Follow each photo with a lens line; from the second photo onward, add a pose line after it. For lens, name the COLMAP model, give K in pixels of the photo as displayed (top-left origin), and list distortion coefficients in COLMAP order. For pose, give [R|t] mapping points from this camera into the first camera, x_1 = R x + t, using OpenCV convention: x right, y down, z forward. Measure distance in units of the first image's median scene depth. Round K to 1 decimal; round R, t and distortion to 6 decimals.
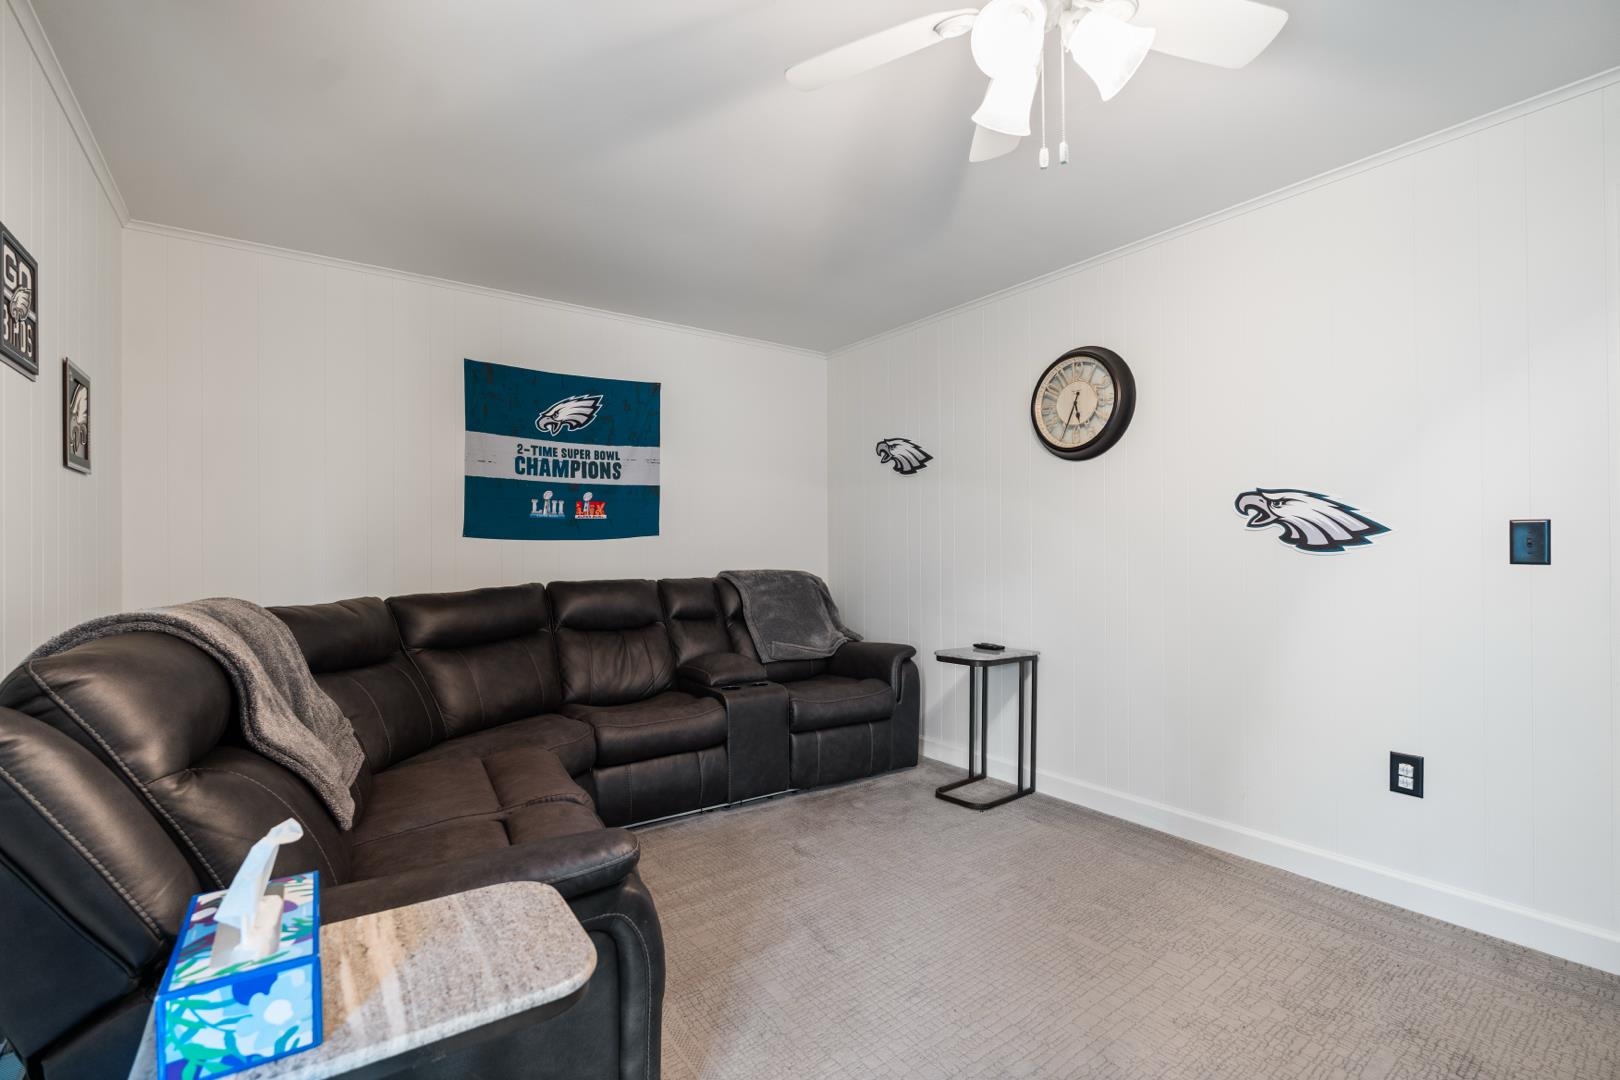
lens RADIAL K [[708.0, 0, 816.5], [0, 708.0, 548.6], [0, 0, 1]] dist [-0.010461, 0.000034]
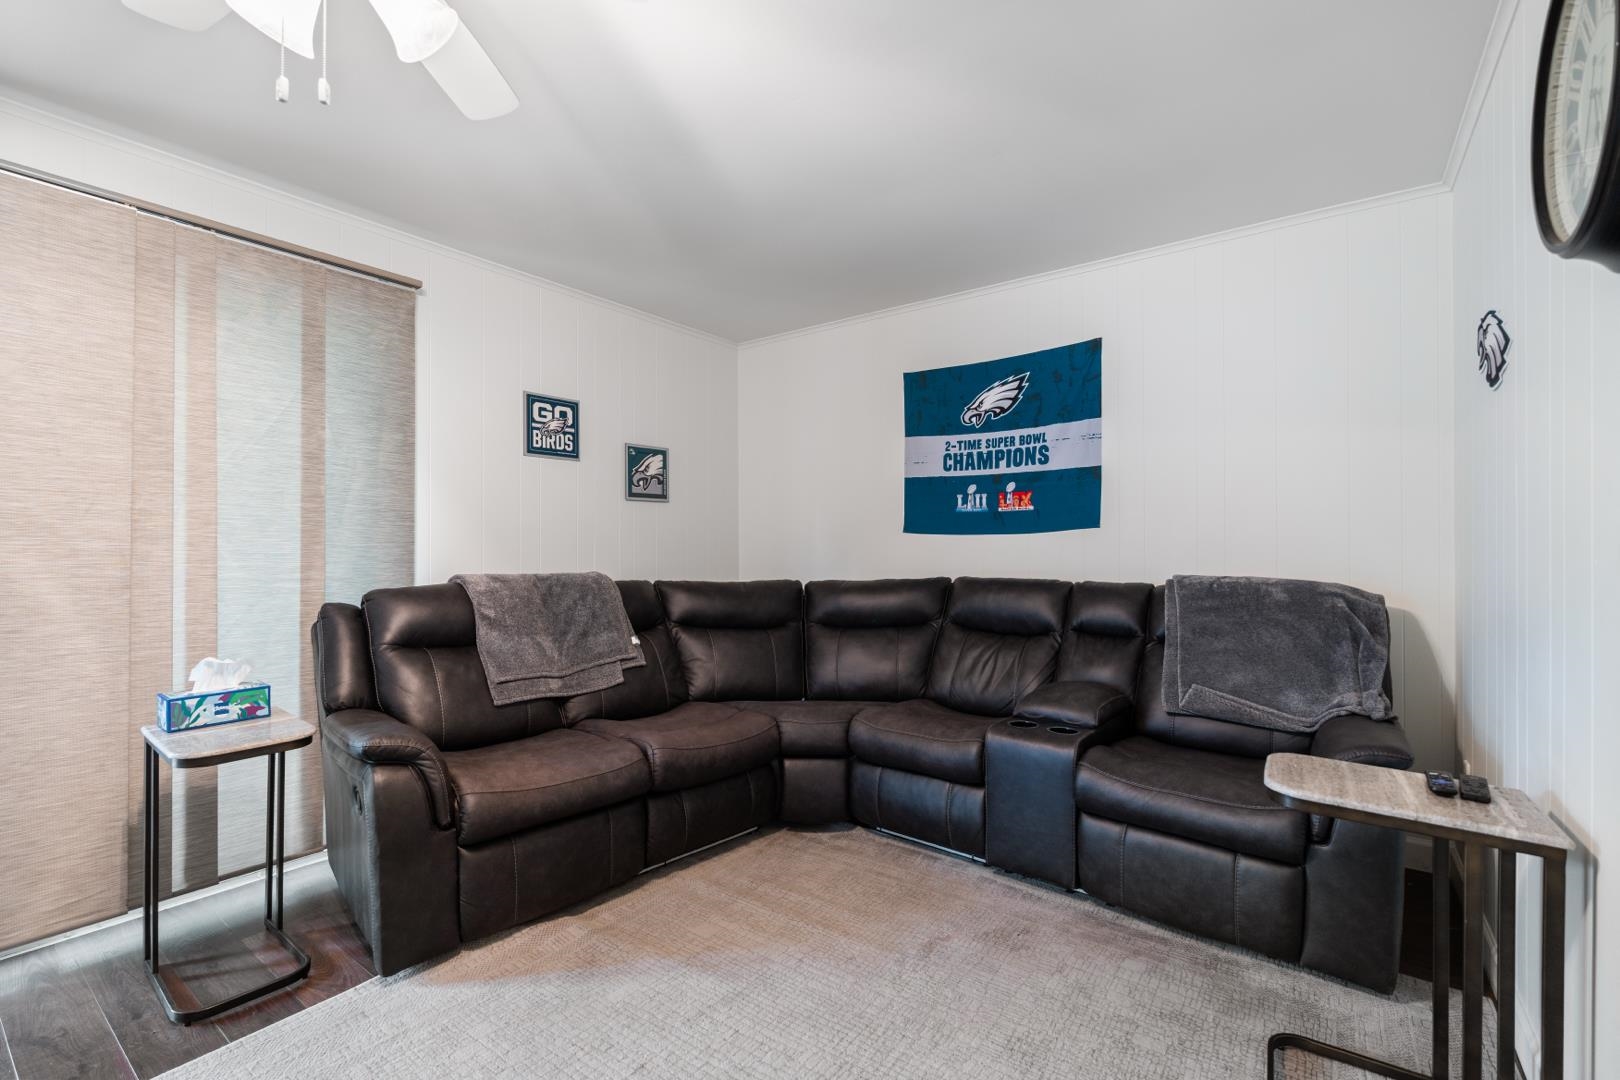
lens RADIAL K [[708.0, 0, 816.5], [0, 708.0, 548.6], [0, 0, 1]] dist [-0.010461, 0.000034]
pose [[0.291960, 0.014003, -0.956328, 0.495635], [-0.000234, 0.999894, 0.014570, -0.006745], [0.956431, -0.004030, 0.291932, 0.497763]]
